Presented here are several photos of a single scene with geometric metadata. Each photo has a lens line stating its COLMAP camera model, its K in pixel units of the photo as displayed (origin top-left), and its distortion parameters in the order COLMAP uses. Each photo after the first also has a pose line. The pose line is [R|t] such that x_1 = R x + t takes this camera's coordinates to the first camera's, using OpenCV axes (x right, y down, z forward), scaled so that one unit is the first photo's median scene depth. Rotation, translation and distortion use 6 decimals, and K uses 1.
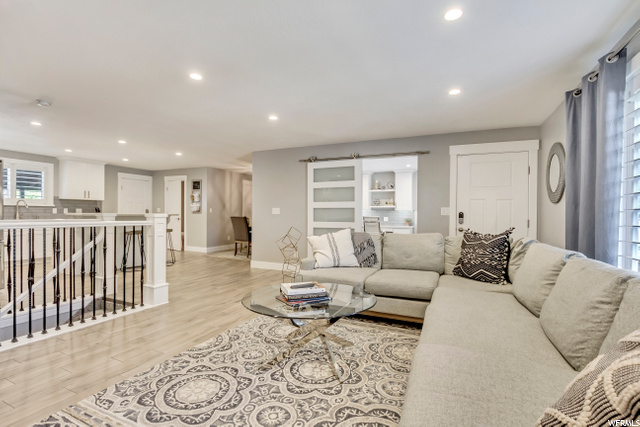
lens RADIAL K [[302.6, 0, 319.1], [0, 302.6, 211.7], [0, 0, 1]] dist [-0.015524, -0.000225]
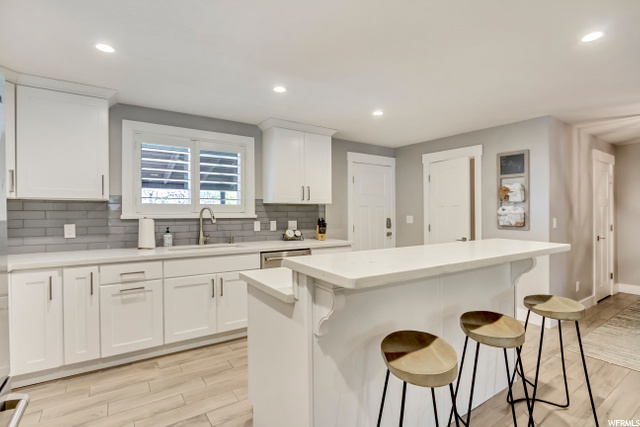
lens RADIAL K [[302.6, 0, 321.3], [0, 302.6, 210.6], [0, 0, 1]] dist [-0.015524, -0.000225]
pose [[0.851533, -0.008423, -0.524234, -0.513520], [0.010658, 0.999942, 0.001246, -0.030688], [0.524193, -0.006648, 0.851574, 0.611840]]
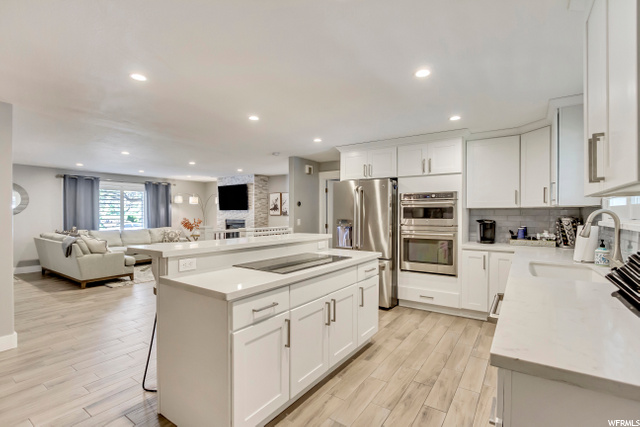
lens RADIAL K [[302.6, 0, 320.9], [0, 302.6, 216.8], [0, 0, 1]] dist [-0.015524, -0.000225]
pose [[-0.986810, -0.016991, 0.160988, -0.699804], [-0.016236, 0.999850, 0.006007, -0.029459], [-0.161066, 0.003314, -0.986938, 1.253820]]
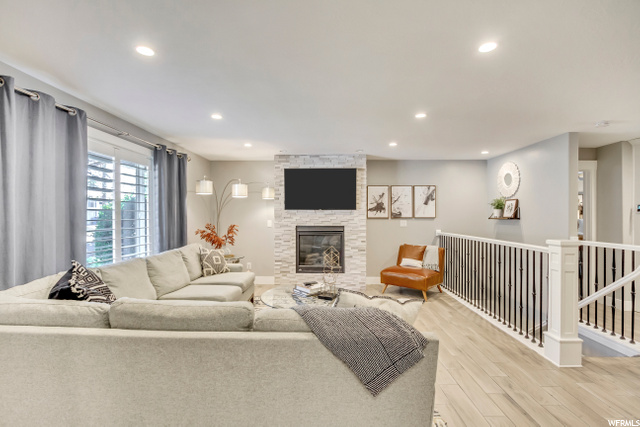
lens RADIAL K [[302.6, 0, 319.9], [0, 302.6, 215.8], [0, 0, 1]] dist [-0.015524, -0.000225]
pose [[-0.913950, -0.014444, -0.405569, 0.159336], [-0.010495, 0.999873, -0.011960, -0.020921], [0.405691, -0.006674, -0.913986, 0.772288]]
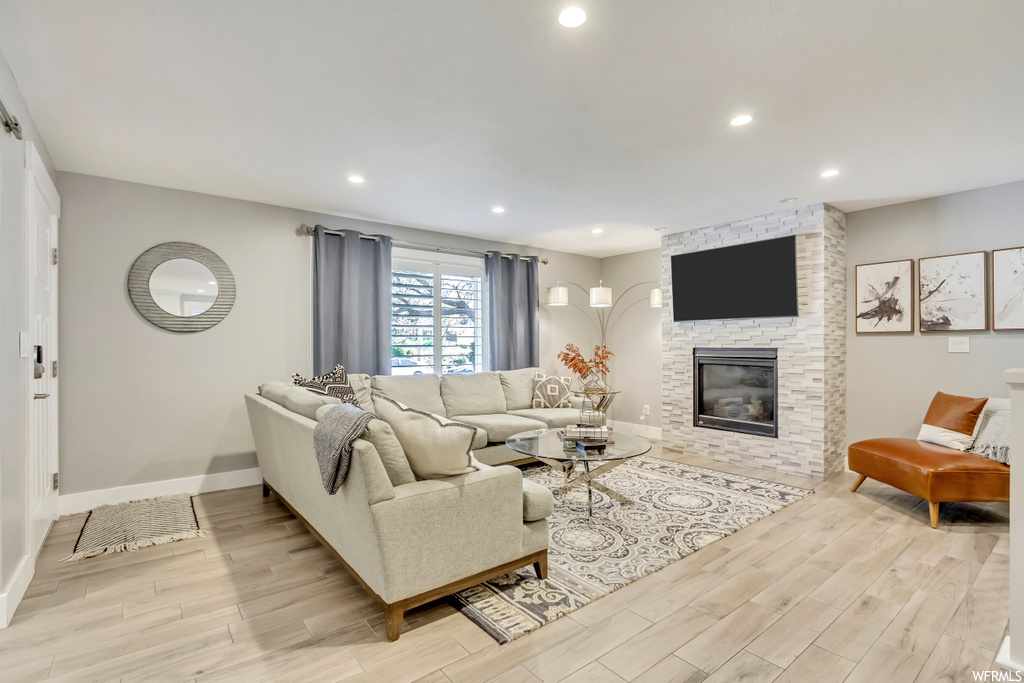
lens RADIAL K [[484.2, 0, 509.1], [0, 484.2, 341.0], [0, 0, 1]] dist [-0.015524, -0.000225]
pose [[-0.891591, -0.008553, 0.452762, -0.175429], [-0.014054, 0.999863, -0.008789, -0.004245], [-0.452624, -0.014199, -0.891588, 0.827516]]
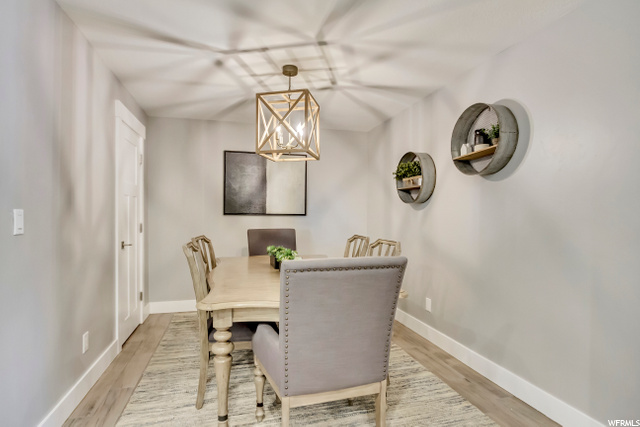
lens RADIAL K [[344.9, 0, 324.1], [0, 344.9, 212.5], [0, 0, 1]] dist [0.001848, -0.000142]
pose [[0.764746, -0.004752, 0.644314, -0.436981], [-0.001956, 0.999951, 0.009697, -0.013578], [-0.644329, -0.008676, 0.764699, 0.932218]]
